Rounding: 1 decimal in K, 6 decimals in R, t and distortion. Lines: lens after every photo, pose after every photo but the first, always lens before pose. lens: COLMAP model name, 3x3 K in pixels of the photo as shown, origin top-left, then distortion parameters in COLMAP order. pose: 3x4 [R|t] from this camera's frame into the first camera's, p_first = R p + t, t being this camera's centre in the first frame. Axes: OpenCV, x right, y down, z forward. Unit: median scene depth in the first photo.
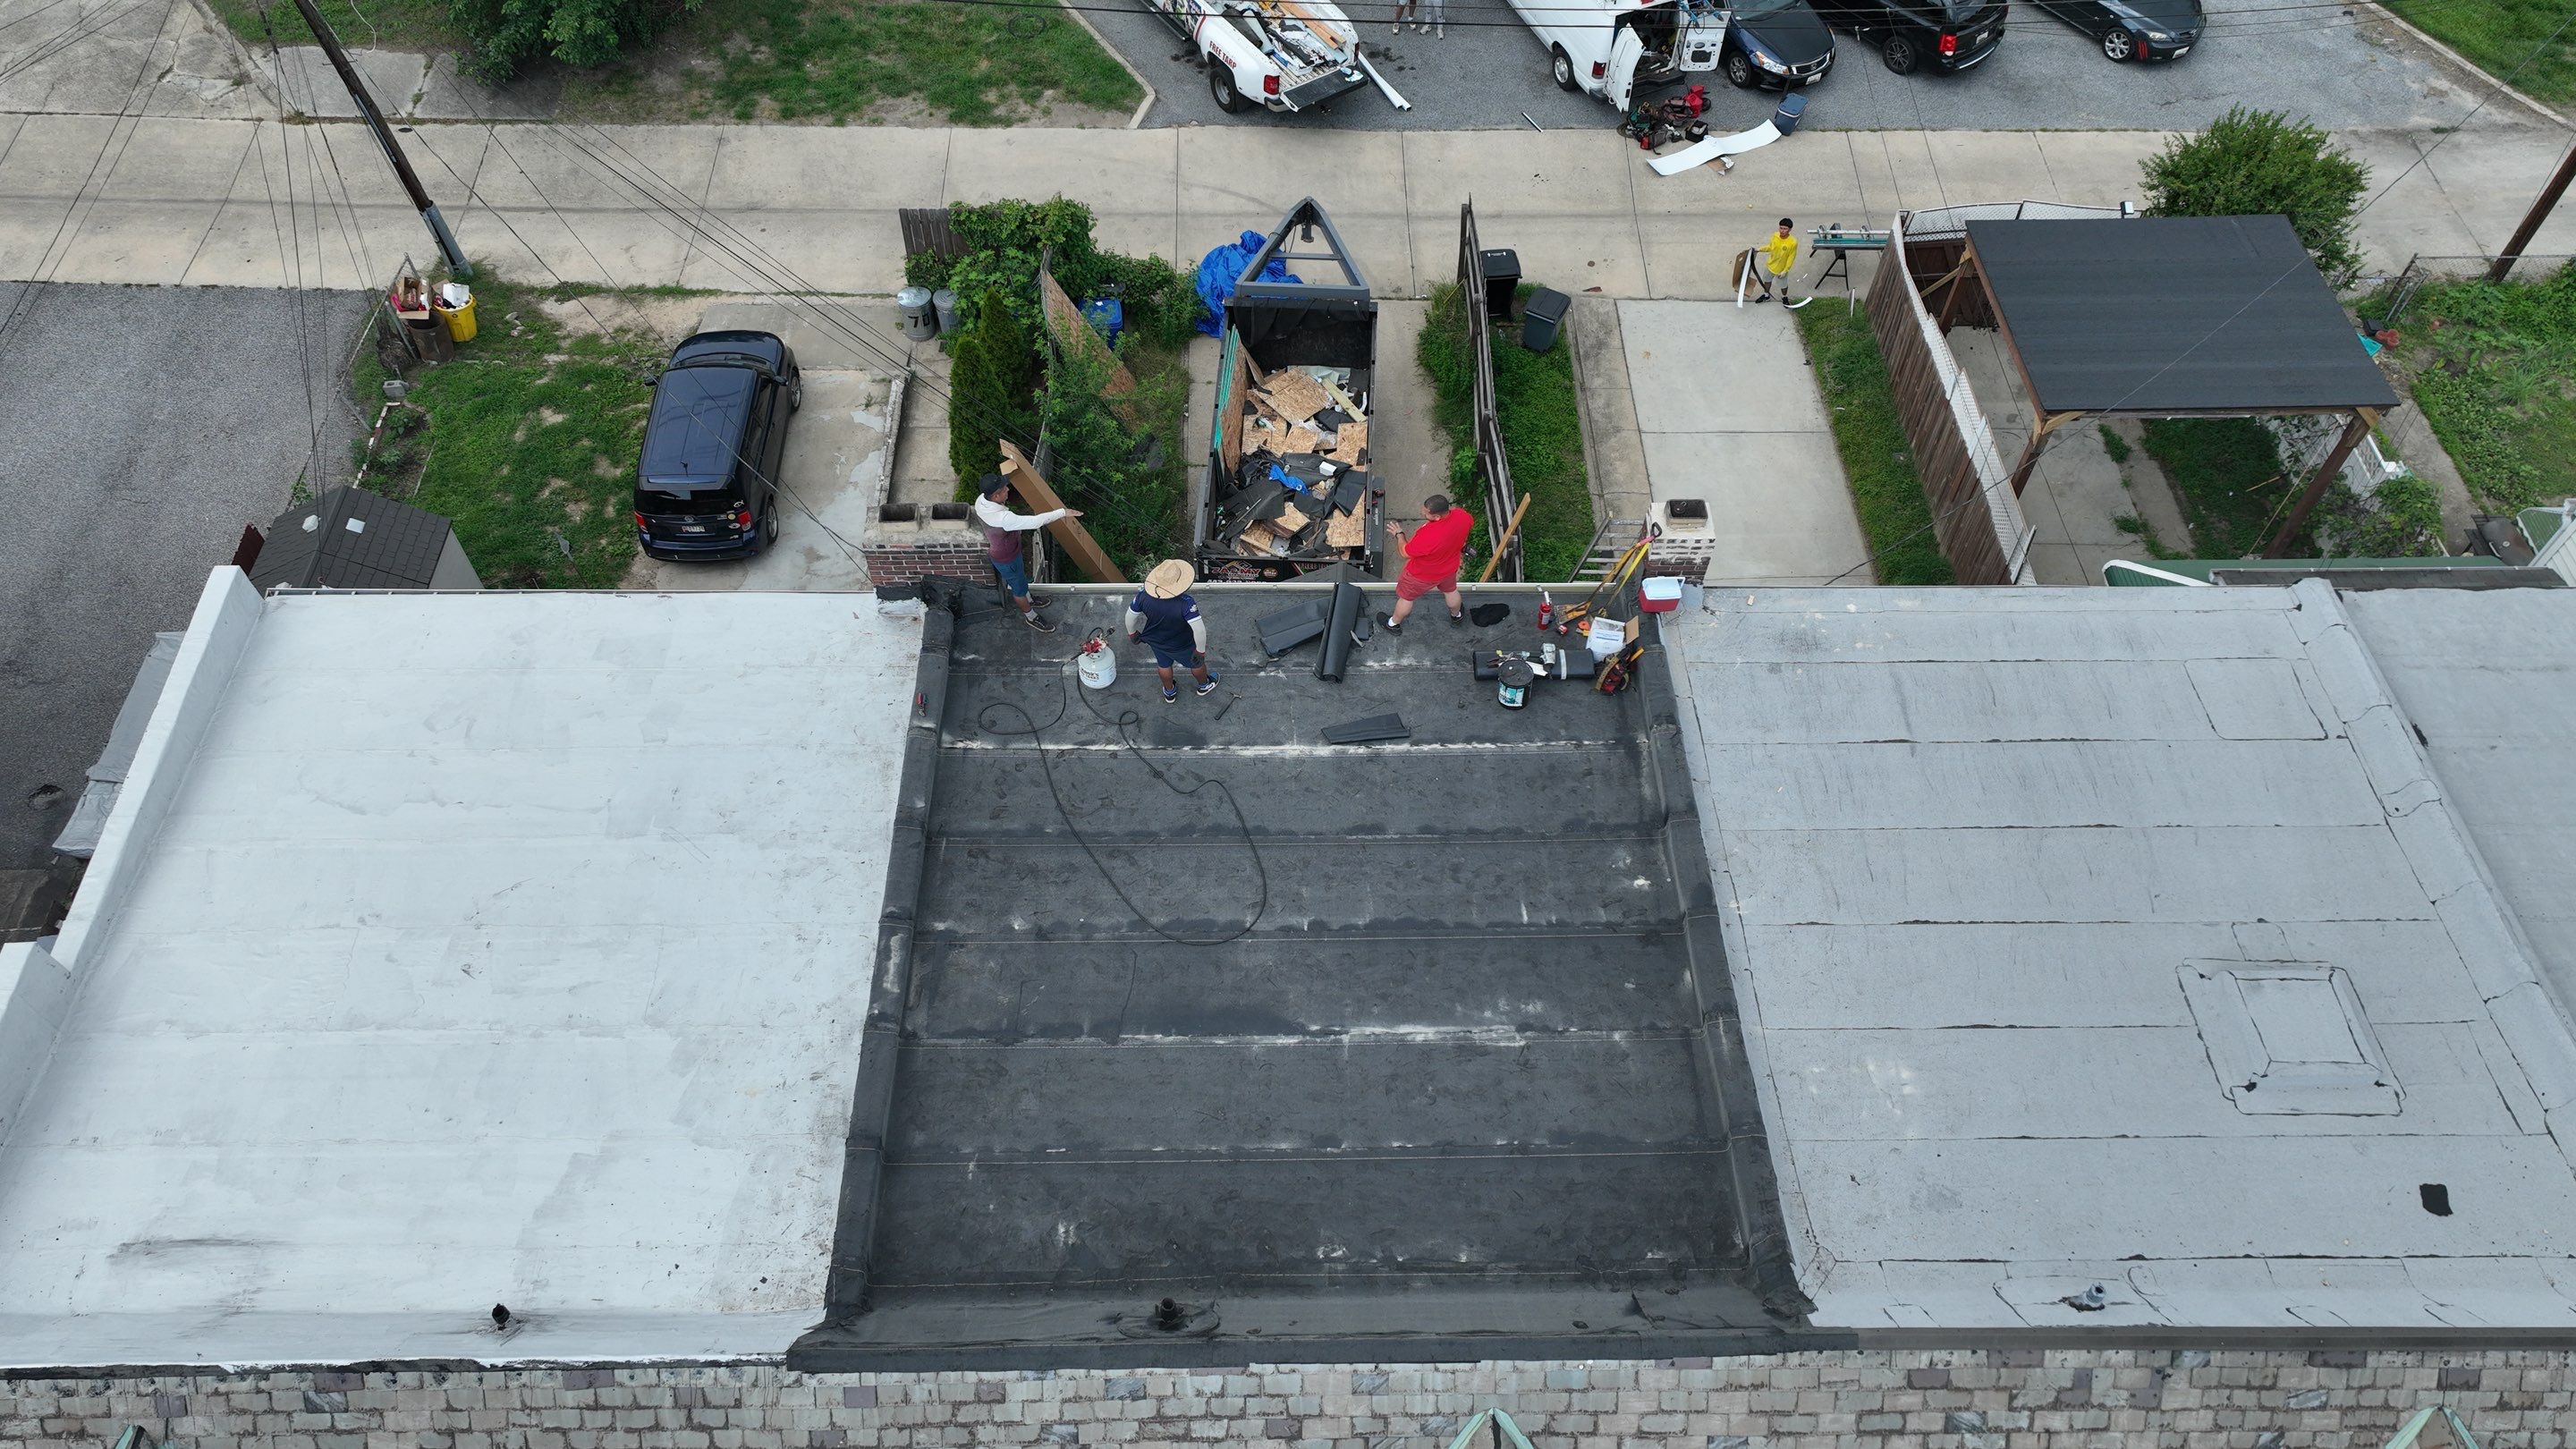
lens RADIAL K [[1818.5, 0, 1288.0], [0, 1818.5, 721.2], [0, 0, 1]] dist [-0.002353, 0.017557]
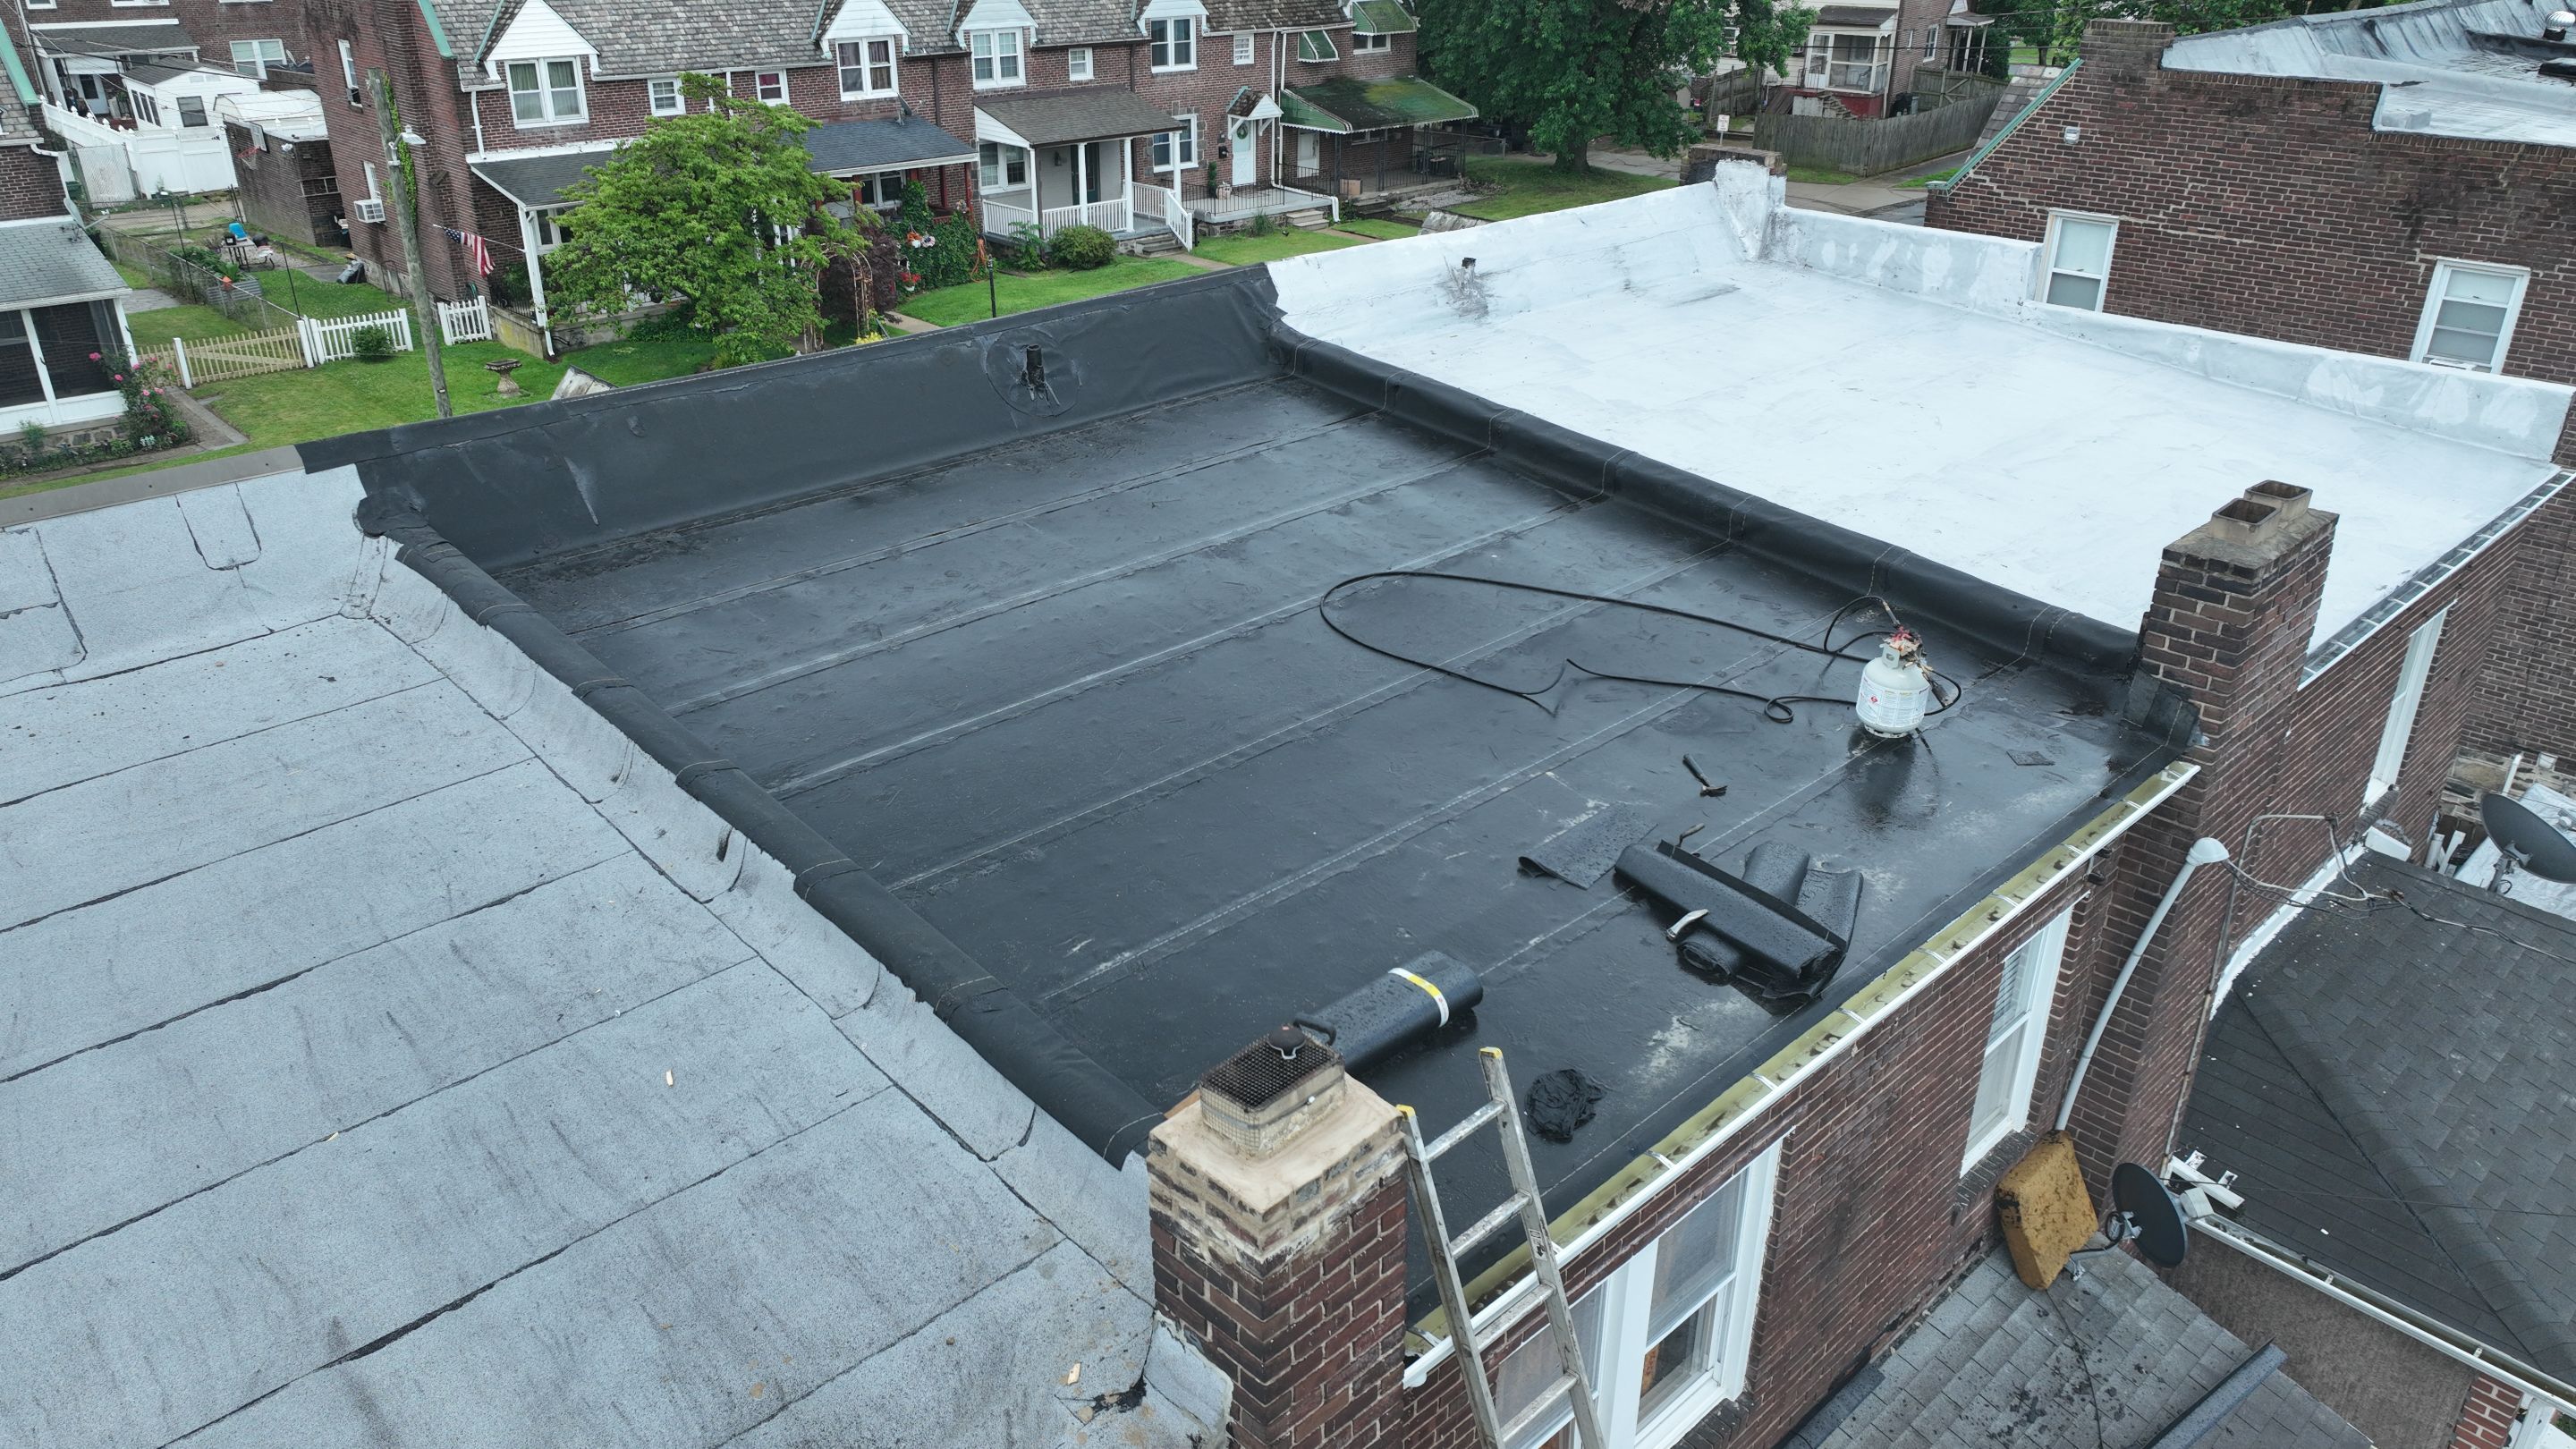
lens RADIAL K [[1816.8, 0, 1291.8], [0, 1816.8, 712.4], [0, 0, 1]] dist [-0.005545, 0.021072]
pose [[-0.728014, 0.281286, -0.625199, 0.444762], [-0.563666, 0.273494, 0.779411, -0.420125], [0.390226, 0.919826, -0.040556, 1.108451]]
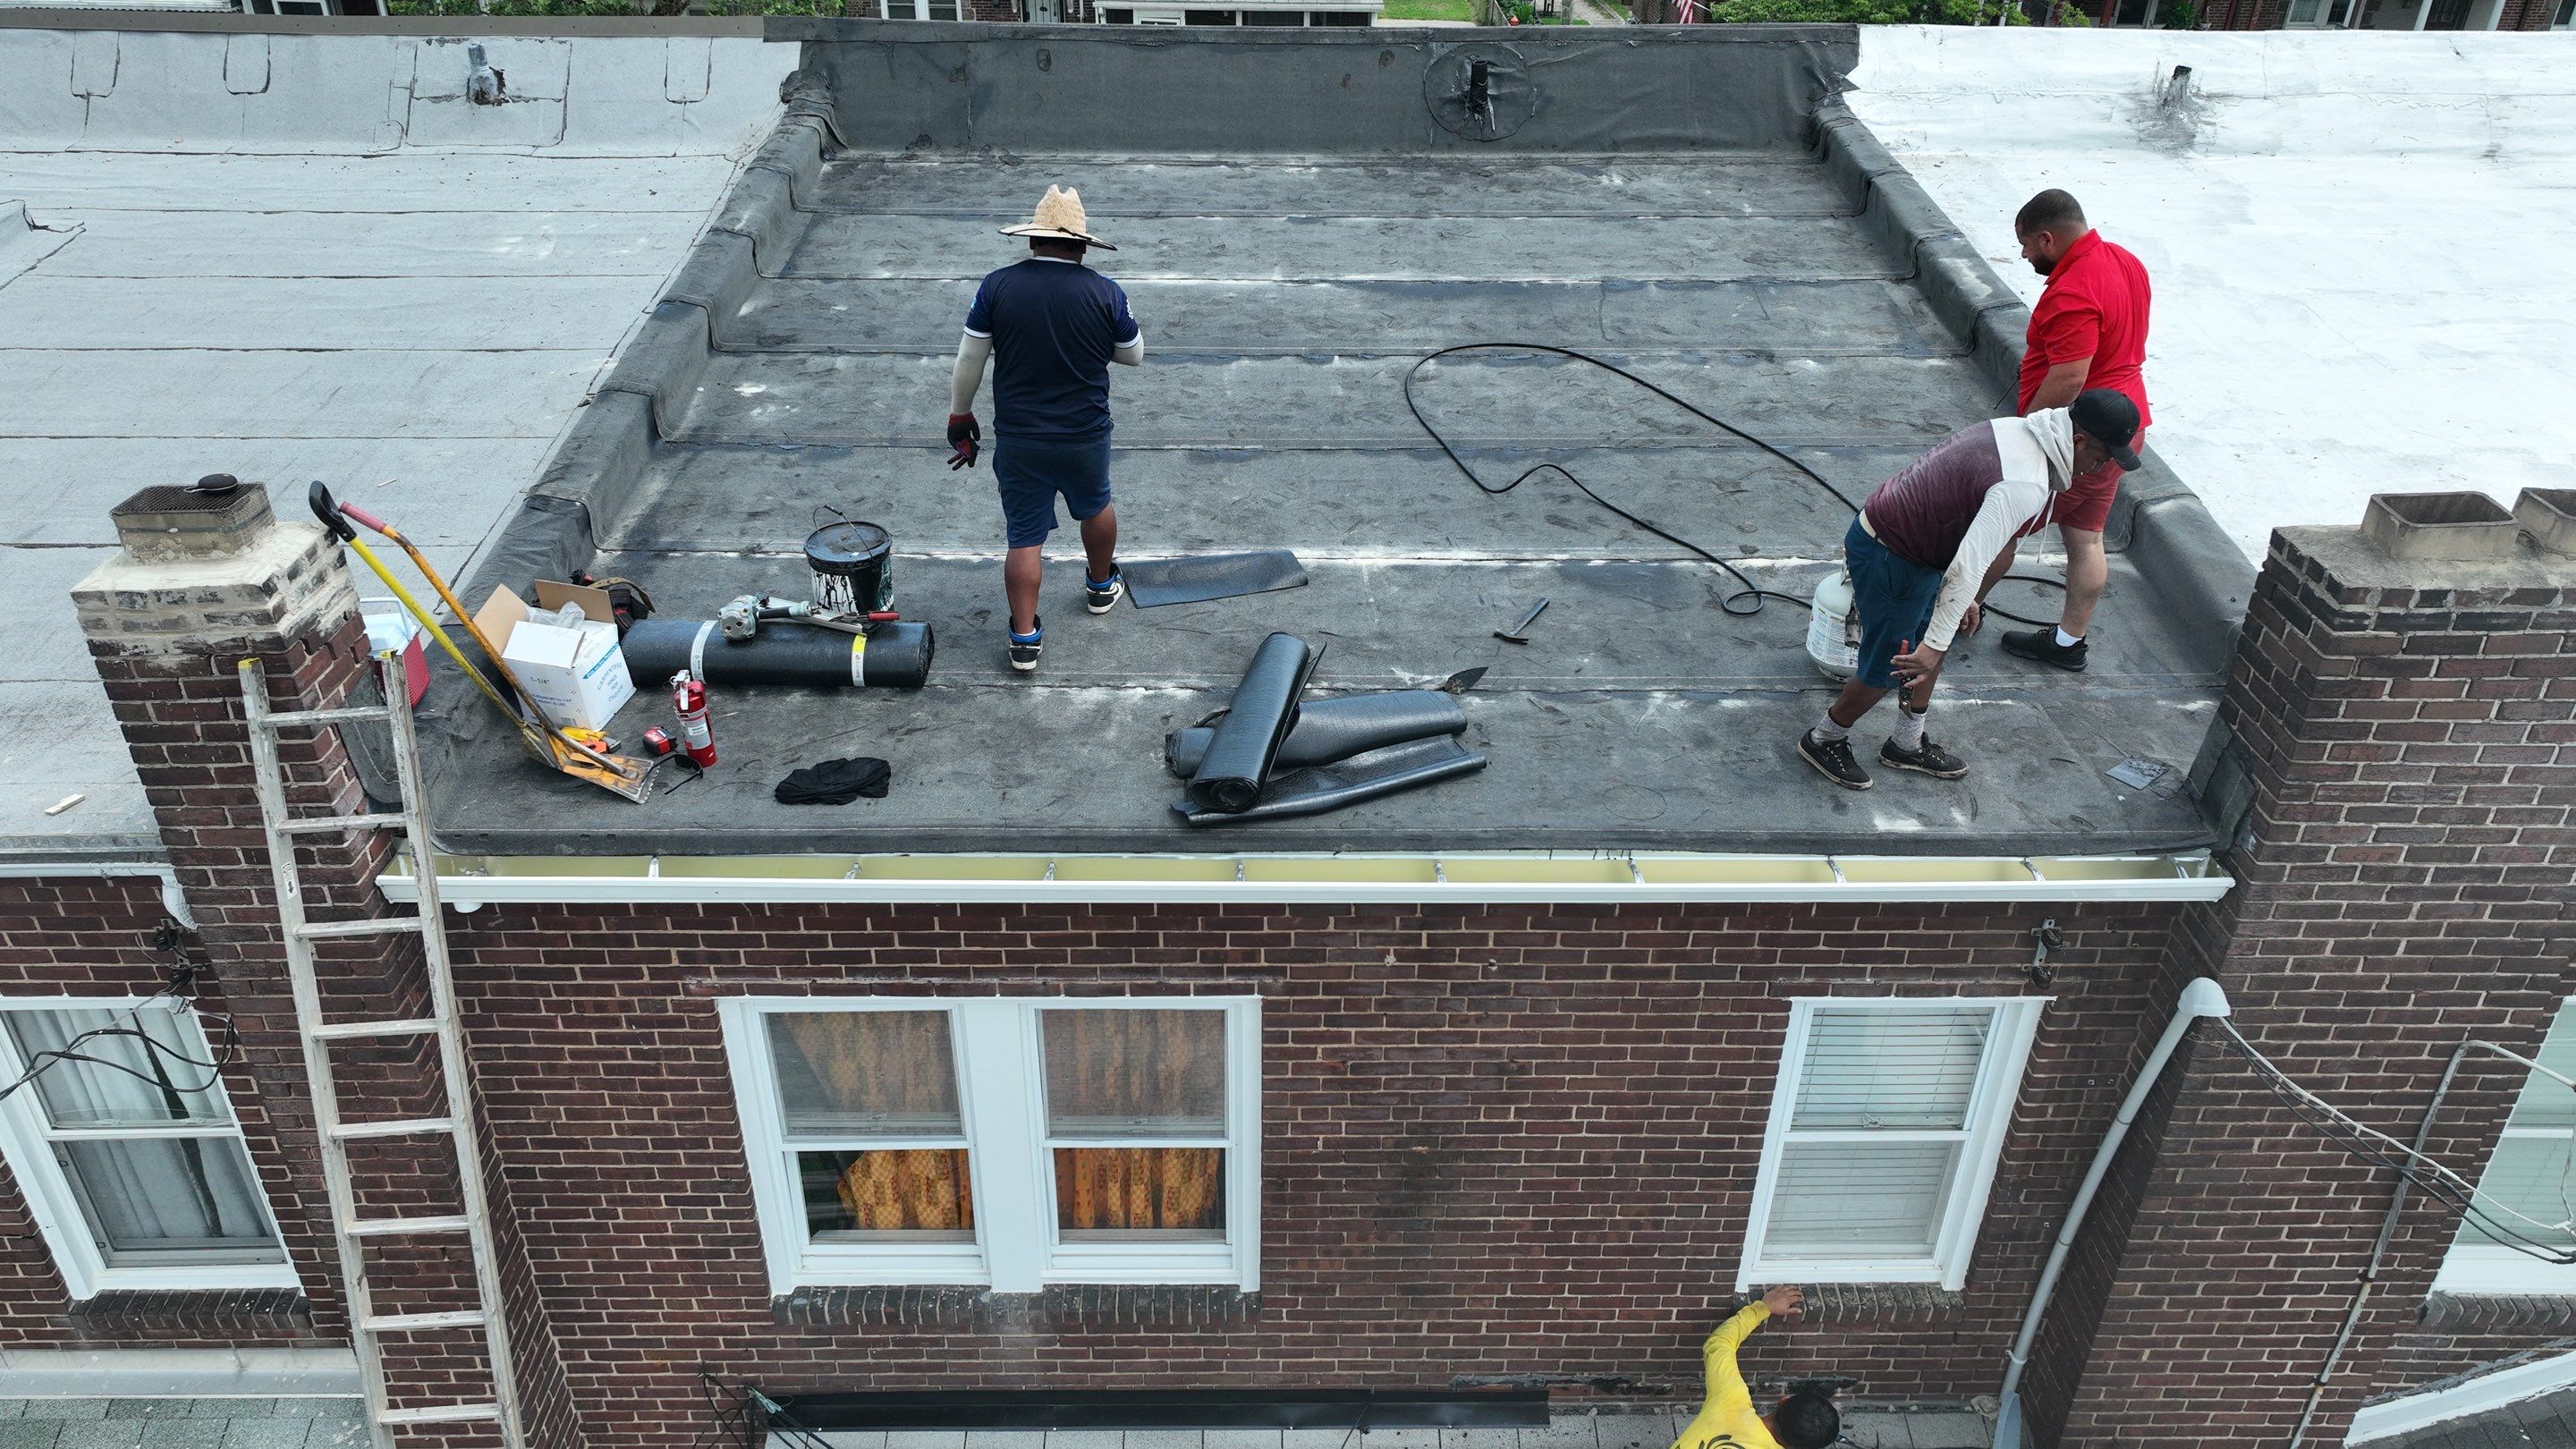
lens RADIAL K [[1818.5, 0, 1289.3], [0, 1818.5, 718.2], [0, 0, 1]] dist [-0.002353, 0.017557]
pose [[-0.999857, -0.015313, -0.007158, 0.029375], [-0.008463, 0.086986, 0.996174, -0.505360], [-0.014632, 0.996092, -0.087104, 1.228535]]
